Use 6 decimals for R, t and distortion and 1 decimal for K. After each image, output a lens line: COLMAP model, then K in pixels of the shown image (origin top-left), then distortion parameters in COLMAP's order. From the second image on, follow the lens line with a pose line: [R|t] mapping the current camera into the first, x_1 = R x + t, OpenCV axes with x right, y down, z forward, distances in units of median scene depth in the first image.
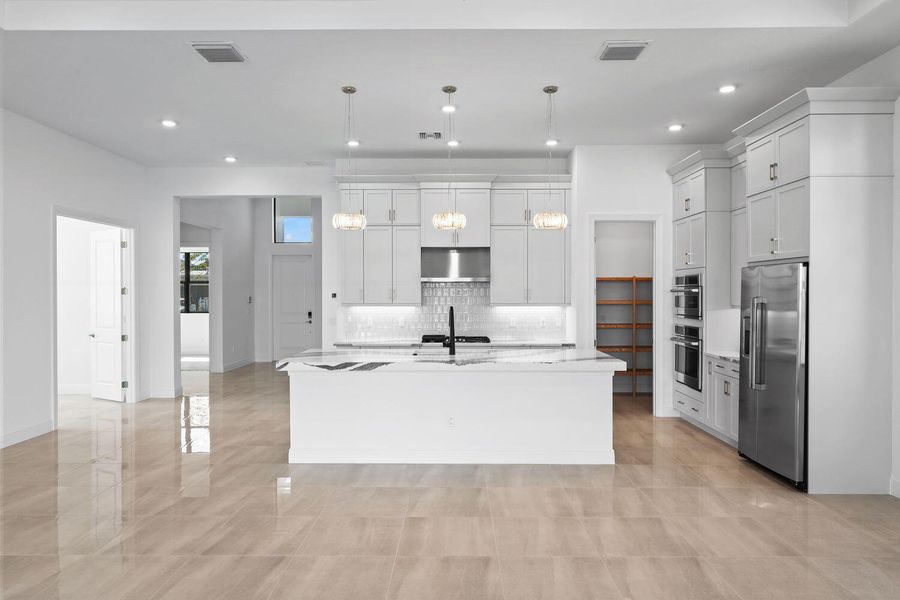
lens RADIAL K [[570.5, 0, 450.0], [0, 570.5, 300.0], [0, 0, 1]] dist [-0.004025, -0.001663]
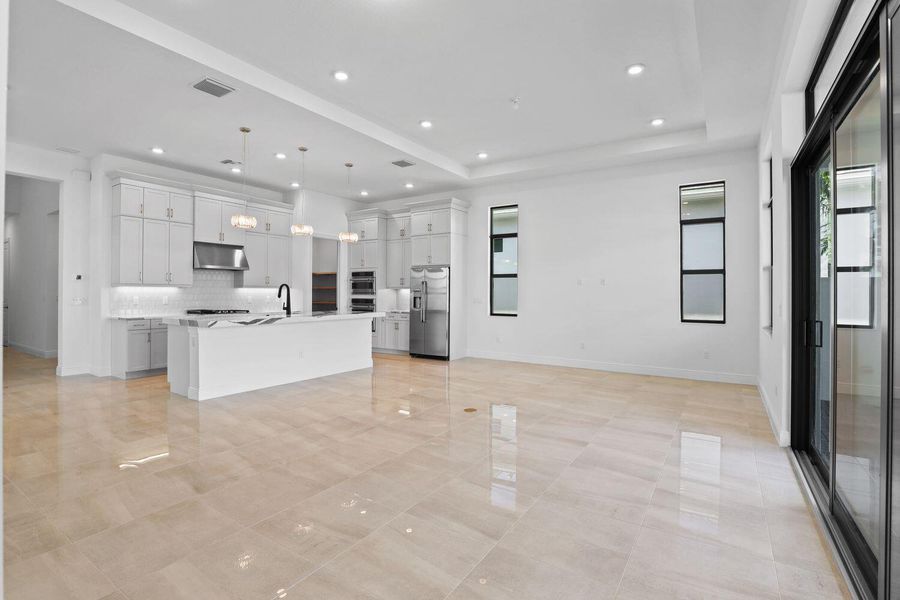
lens RADIAL K [[425.7, 0, 450.0], [0, 425.7, 300.0], [0, 0, 1]] dist [-0.036974, 0.000683]
pose [[0.539093, -0.009769, 0.842190, -0.778153], [0.005231, 0.999952, 0.008250, 0.051357], [-0.842230, -0.000042, 0.539118, 0.000782]]
